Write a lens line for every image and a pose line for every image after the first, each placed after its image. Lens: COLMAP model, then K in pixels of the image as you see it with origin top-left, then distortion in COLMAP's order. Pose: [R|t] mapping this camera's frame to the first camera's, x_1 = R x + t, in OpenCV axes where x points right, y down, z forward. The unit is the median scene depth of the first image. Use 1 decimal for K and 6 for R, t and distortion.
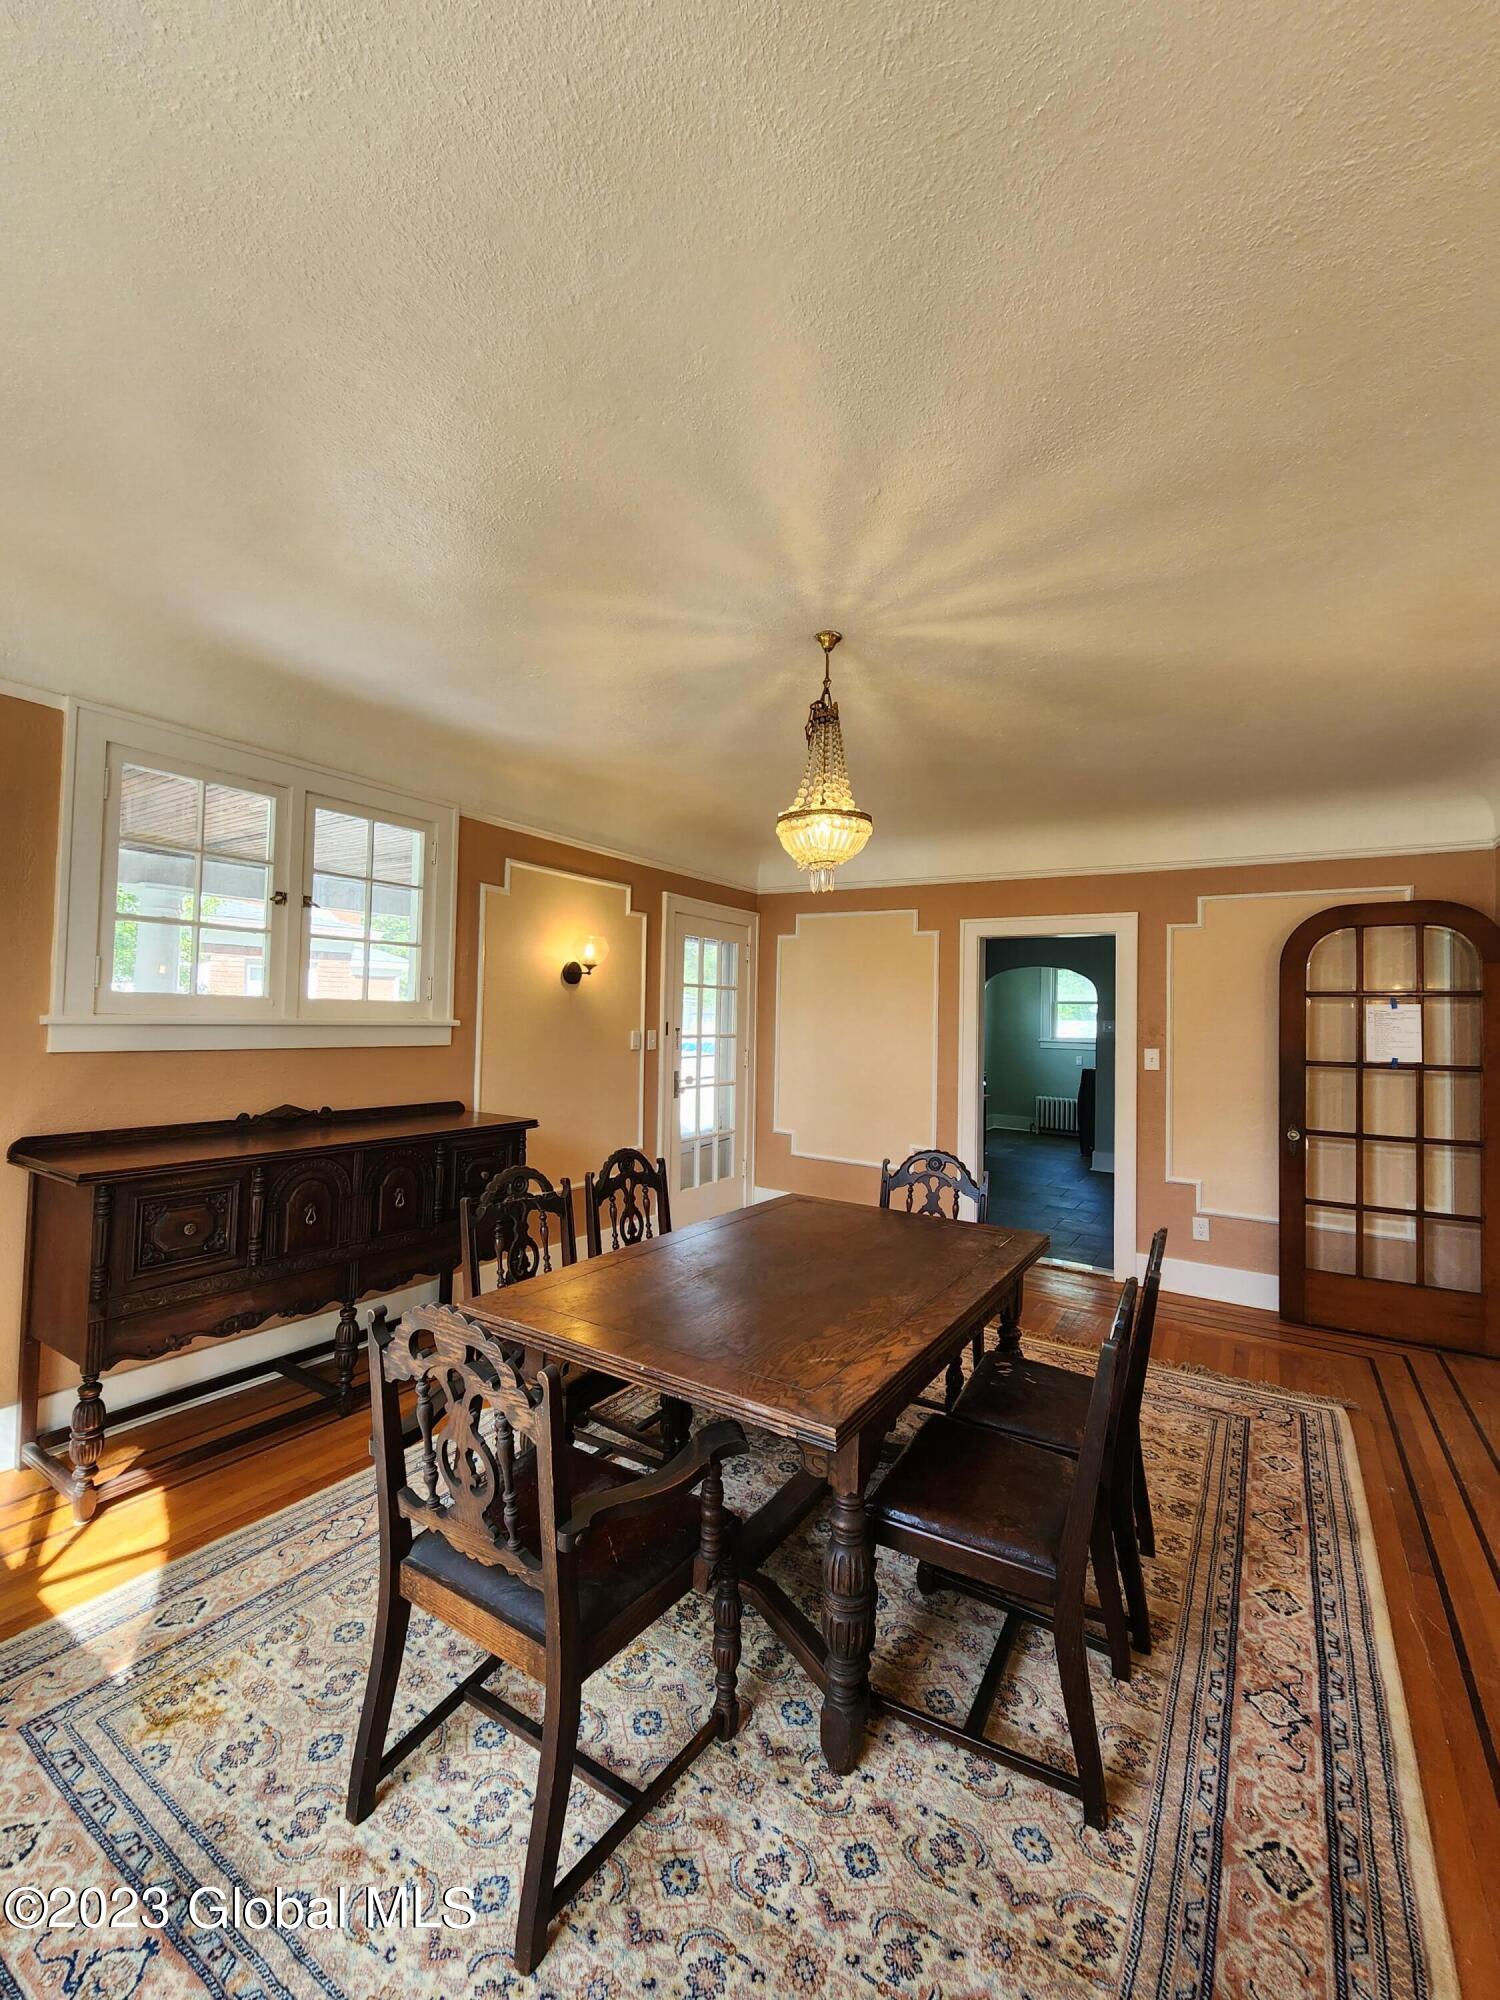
lens RADIAL K [[820.8, 0, 747.9], [0, 820.8, 996.0], [0, 0, 1]] dist [0.001333, -0.004911]
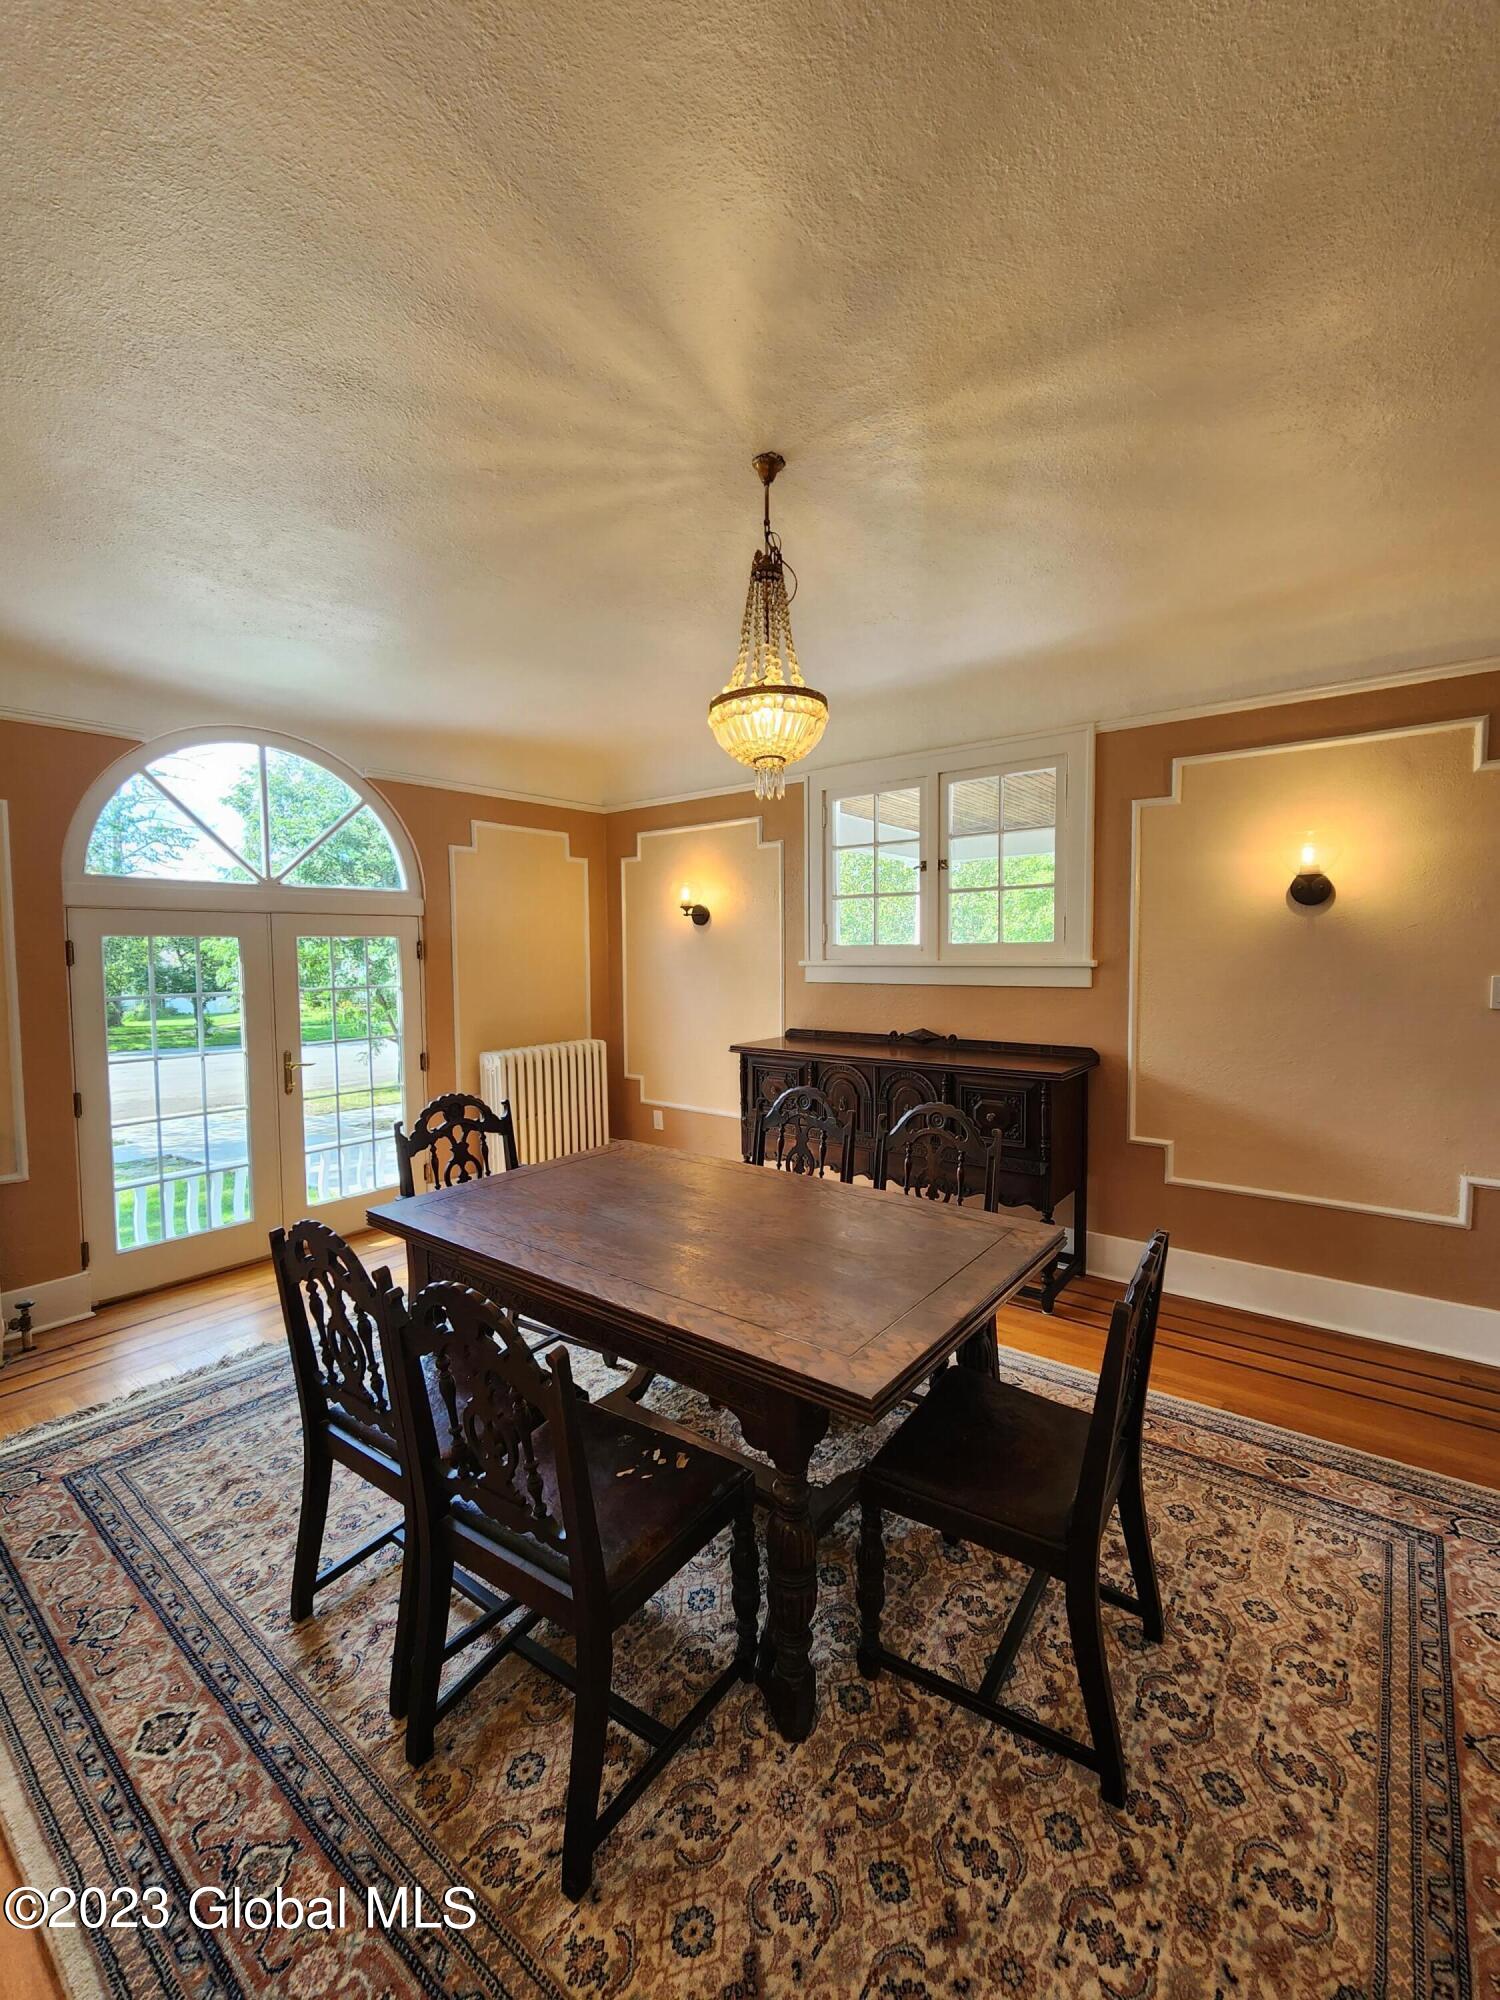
lens RADIAL K [[820.8, 0, 747.9], [0, 820.8, 996.0], [0, 0, 1]] dist [0.001333, -0.004911]
pose [[-0.094403, 0.032336, -0.995009, 0.742176], [0.034110, 0.998991, 0.029229, 0.036162], [0.994950, -0.031180, -0.095411, 0.866568]]
